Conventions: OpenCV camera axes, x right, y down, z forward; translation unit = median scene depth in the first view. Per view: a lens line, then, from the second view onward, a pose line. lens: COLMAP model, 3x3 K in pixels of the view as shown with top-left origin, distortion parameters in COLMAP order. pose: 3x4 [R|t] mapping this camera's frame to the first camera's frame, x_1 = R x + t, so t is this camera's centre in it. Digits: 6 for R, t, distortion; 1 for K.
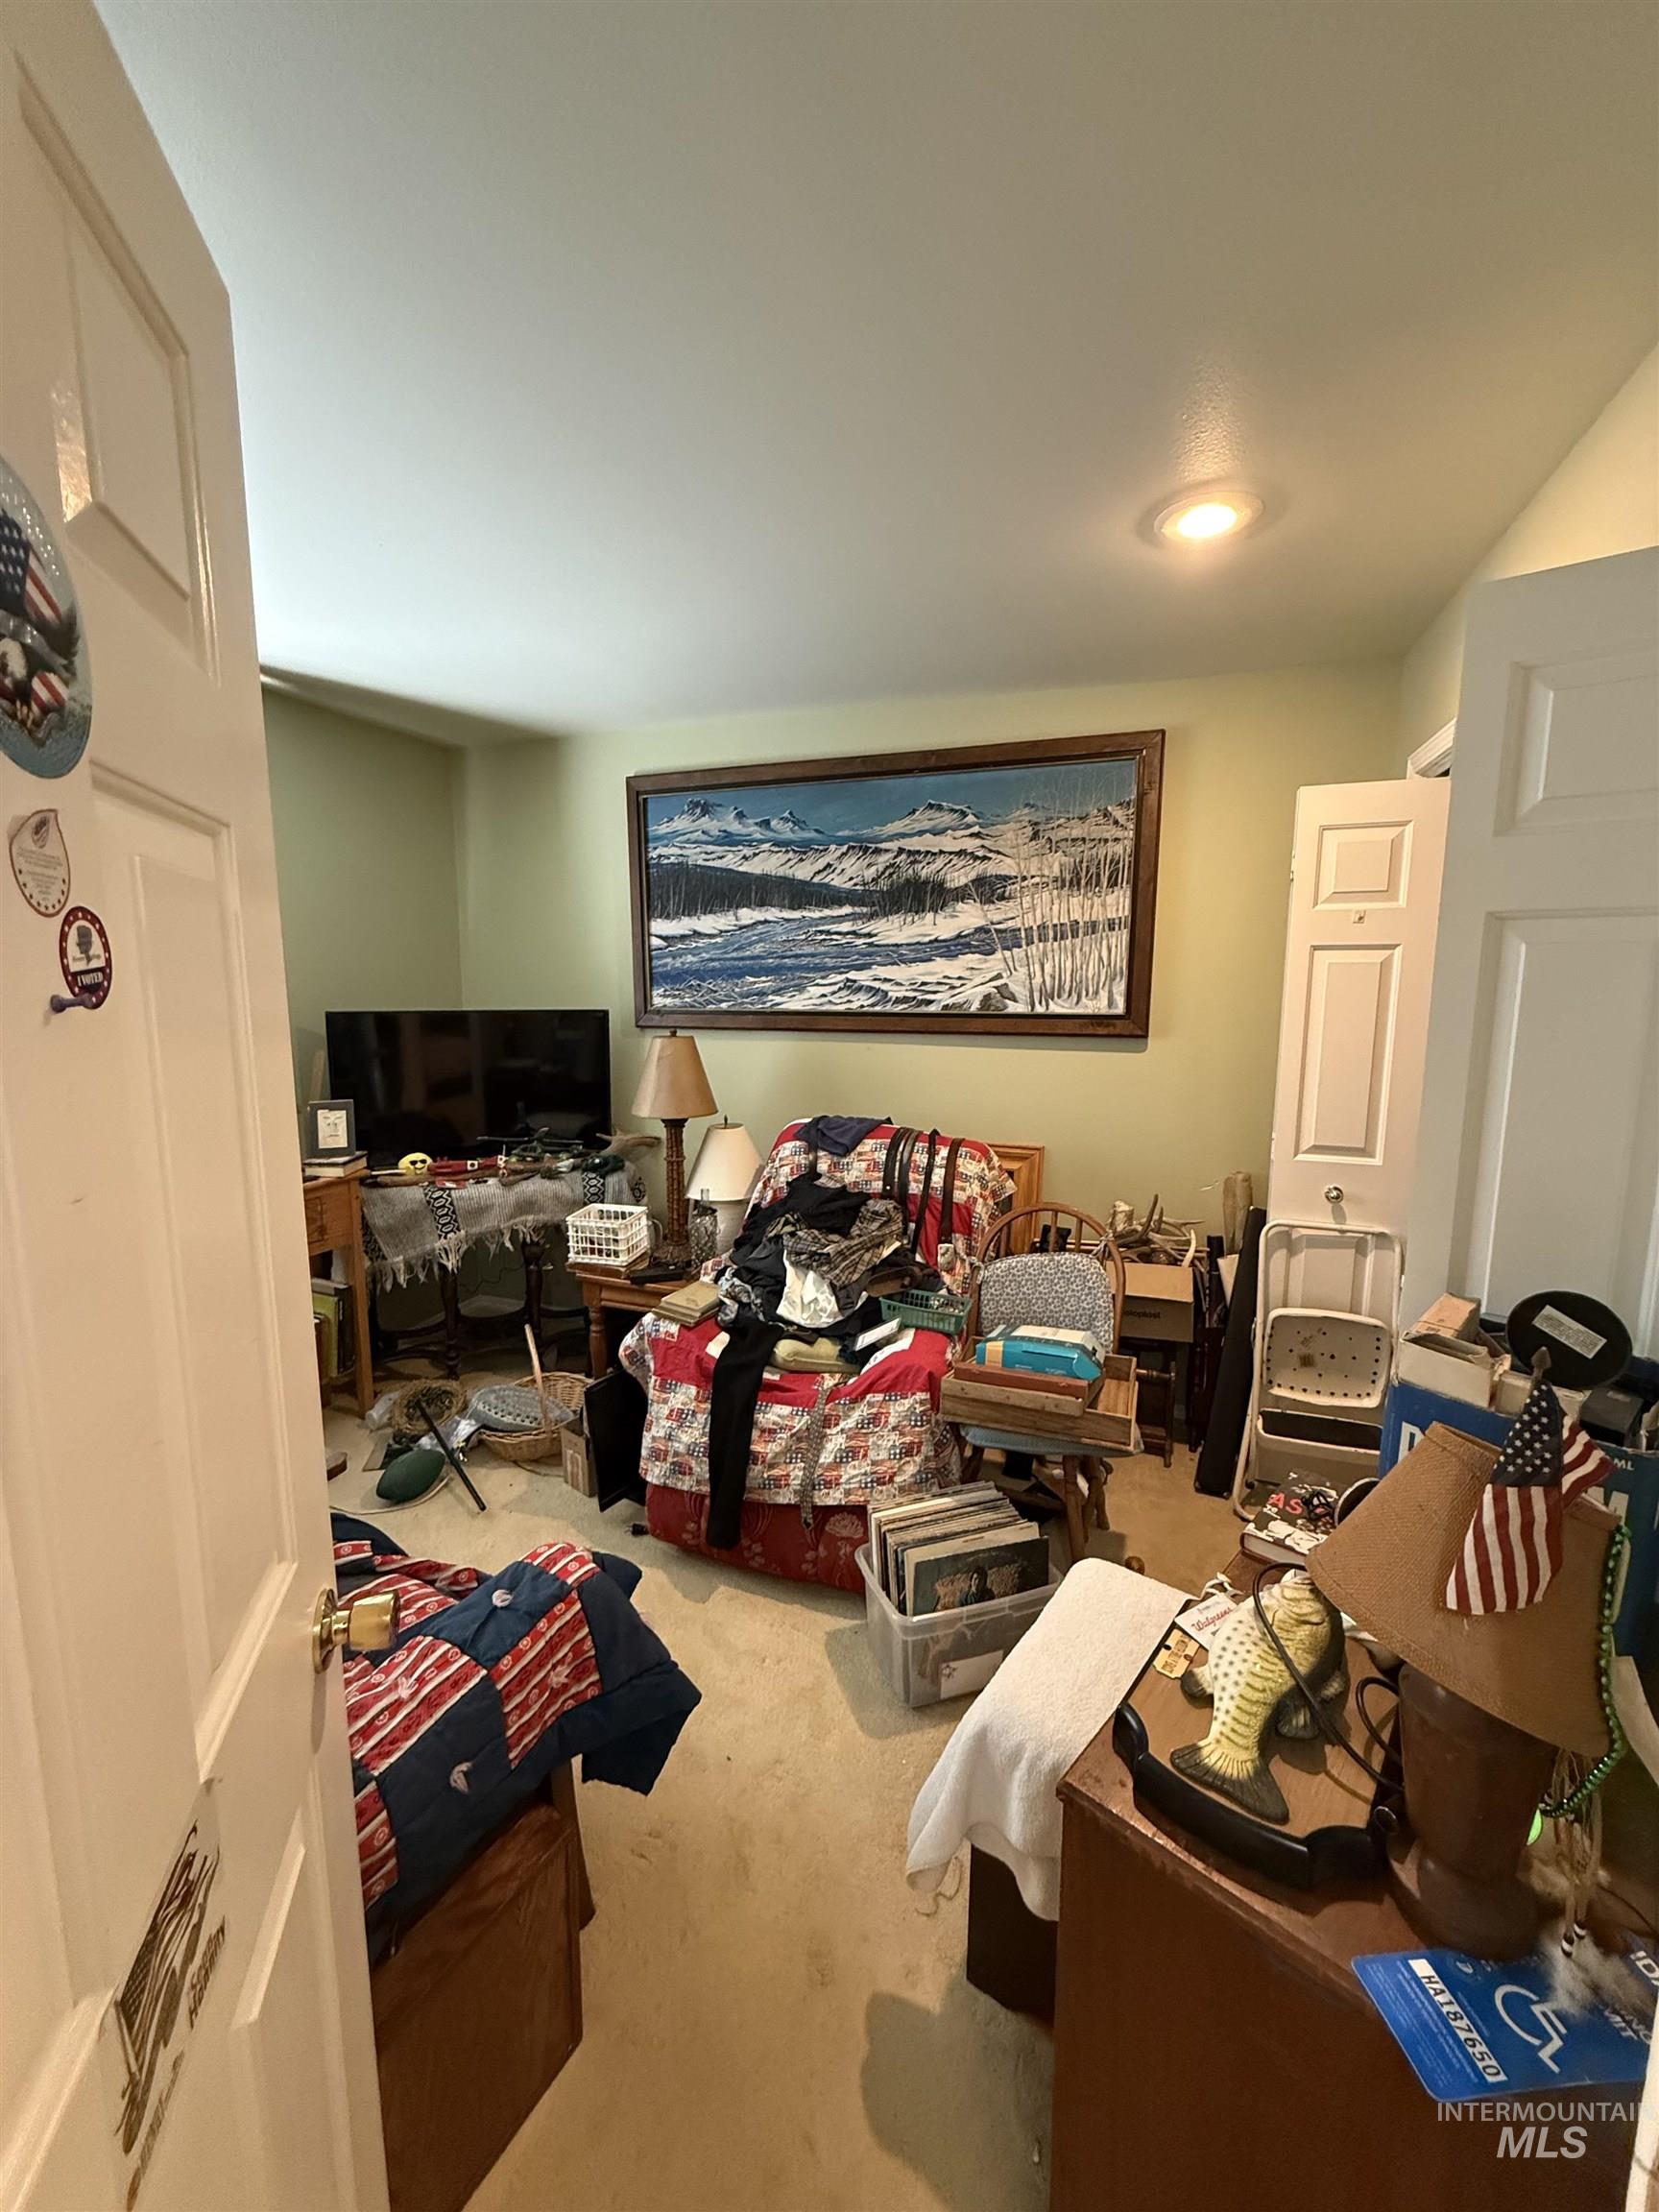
lens RADIAL K [[879.4, 0, 834.3], [0, 879.4, 1103.0], [0, 0, 1]] dist [-0.001313, 0.000233]
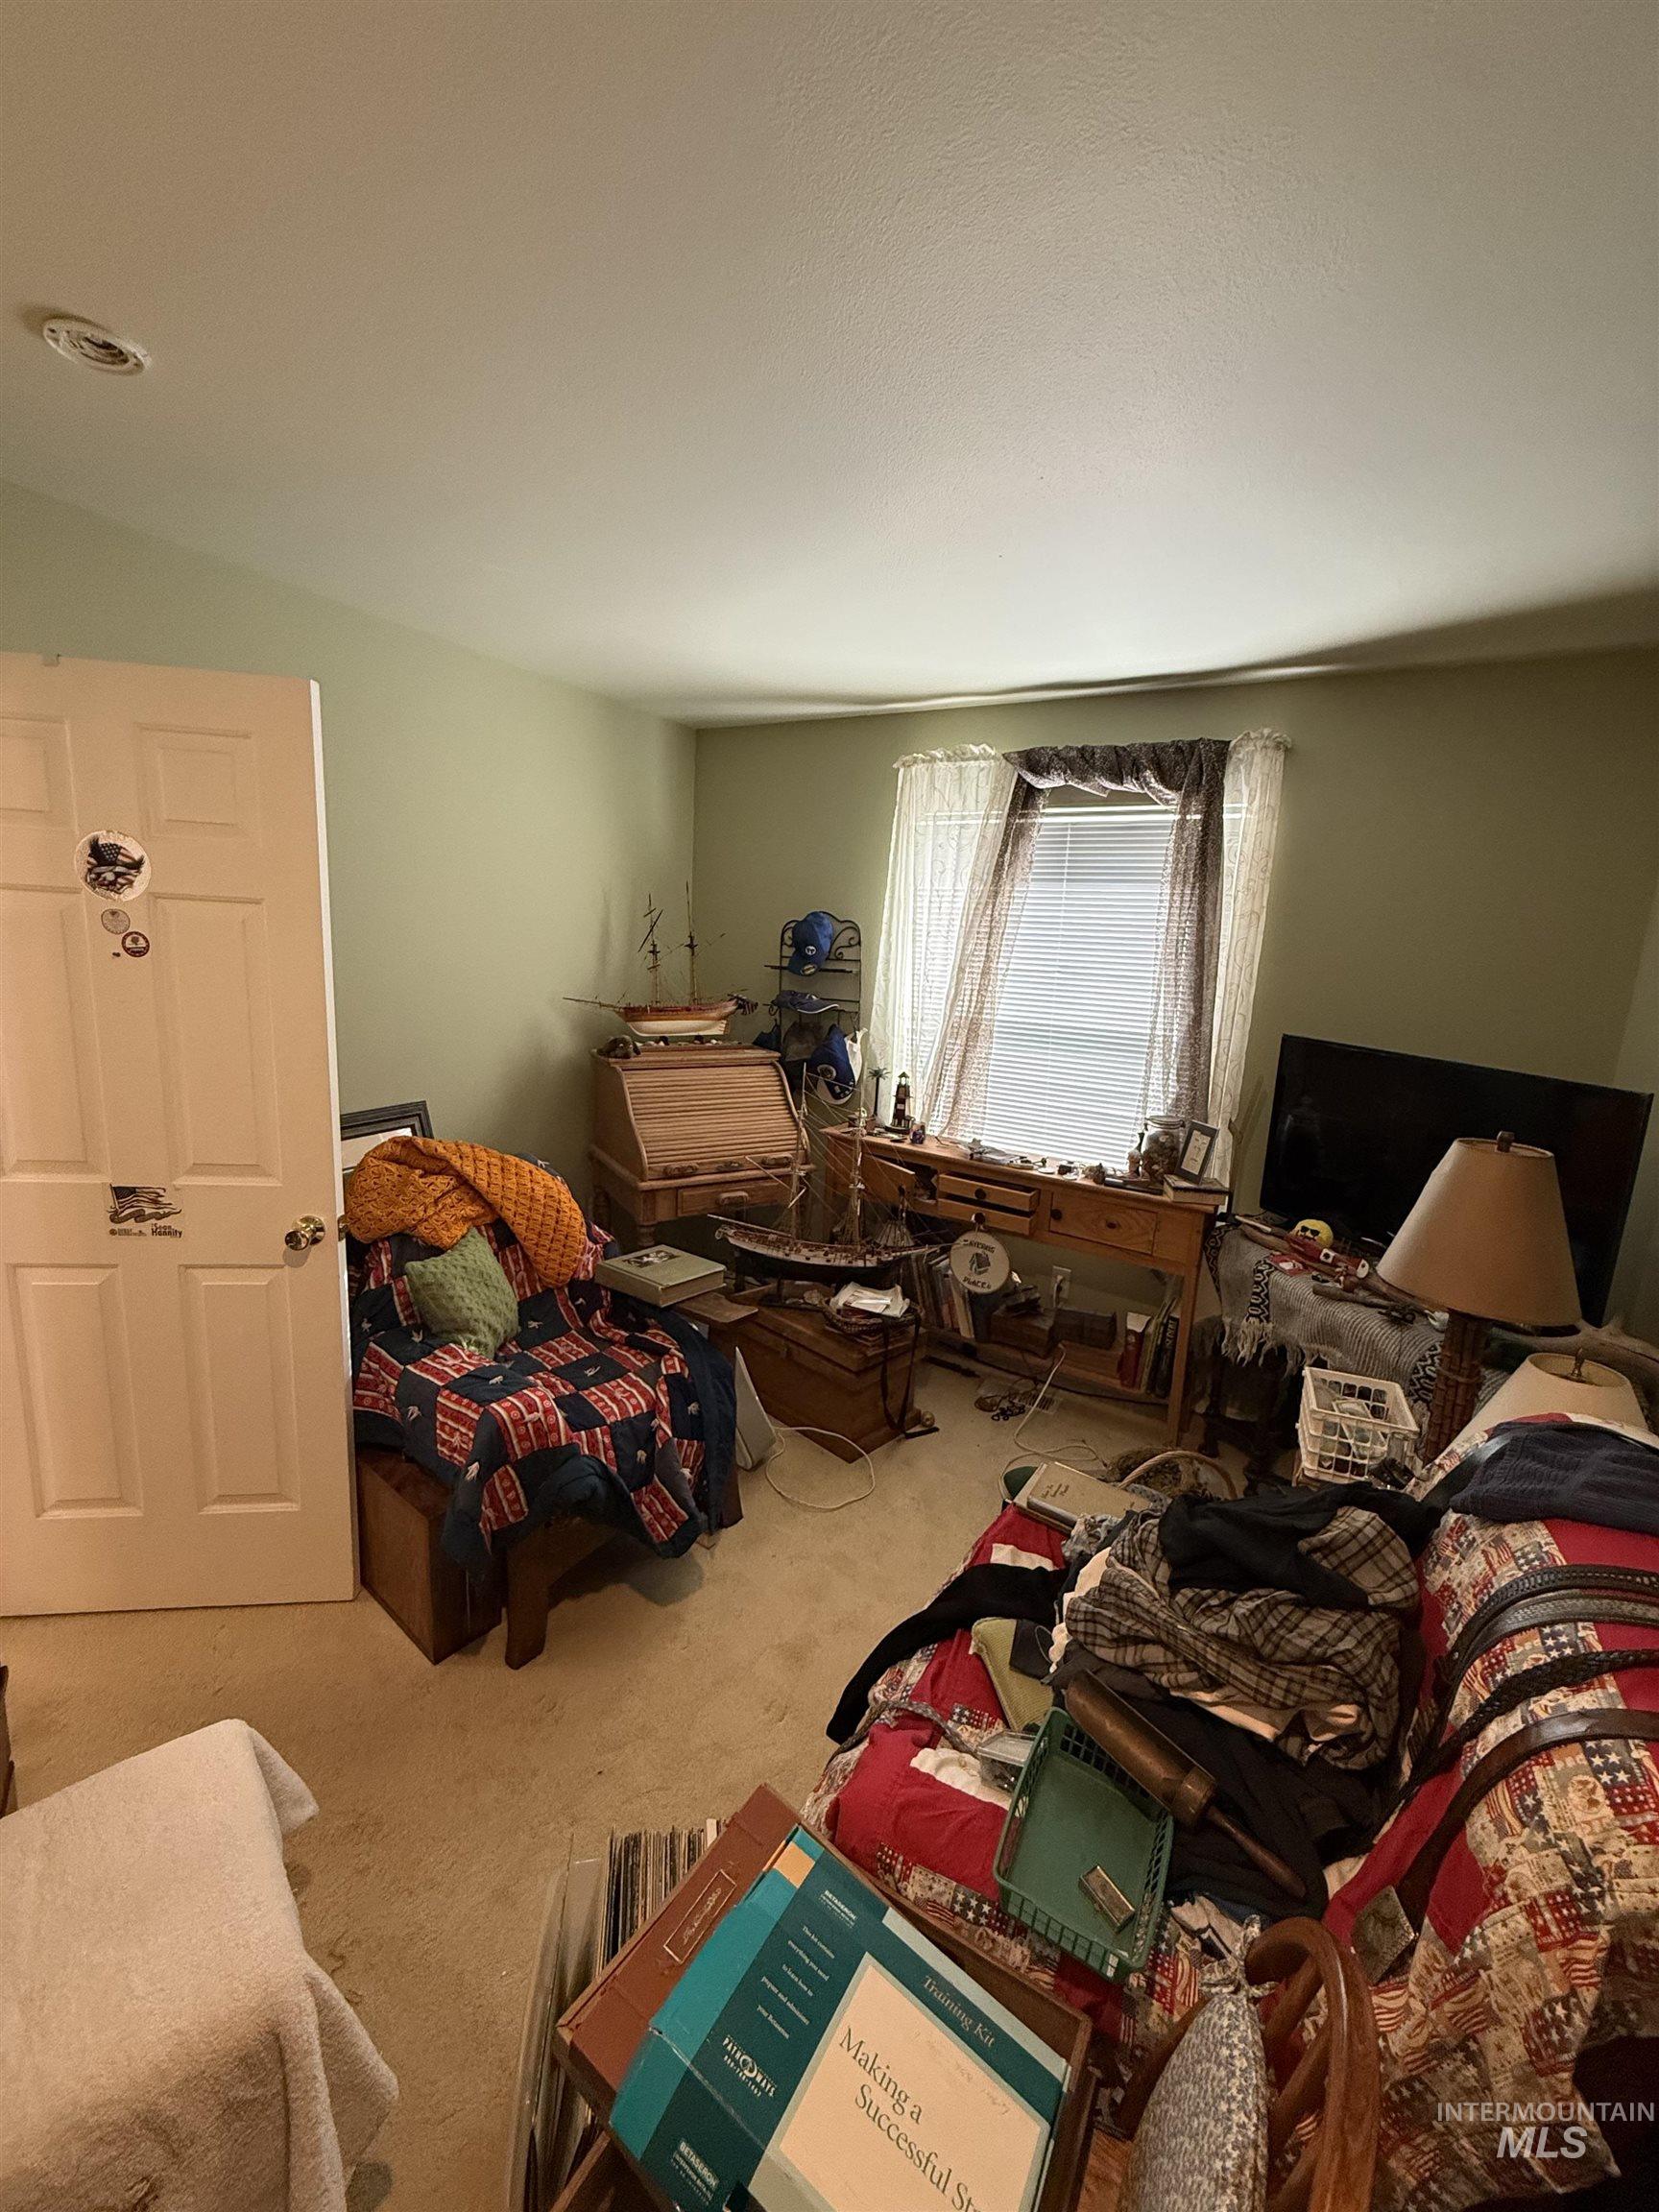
lens RADIAL K [[879.4, 0, 836.1], [0, 879.4, 1100.0], [0, 0, 1]] dist [-0.001313, 0.000233]
pose [[-0.170542, 0.169045, -0.970742, 2.492667], [-0.193813, 0.960174, 0.201254, -0.868444], [0.966101, 0.222465, -0.130987, 4.555146]]
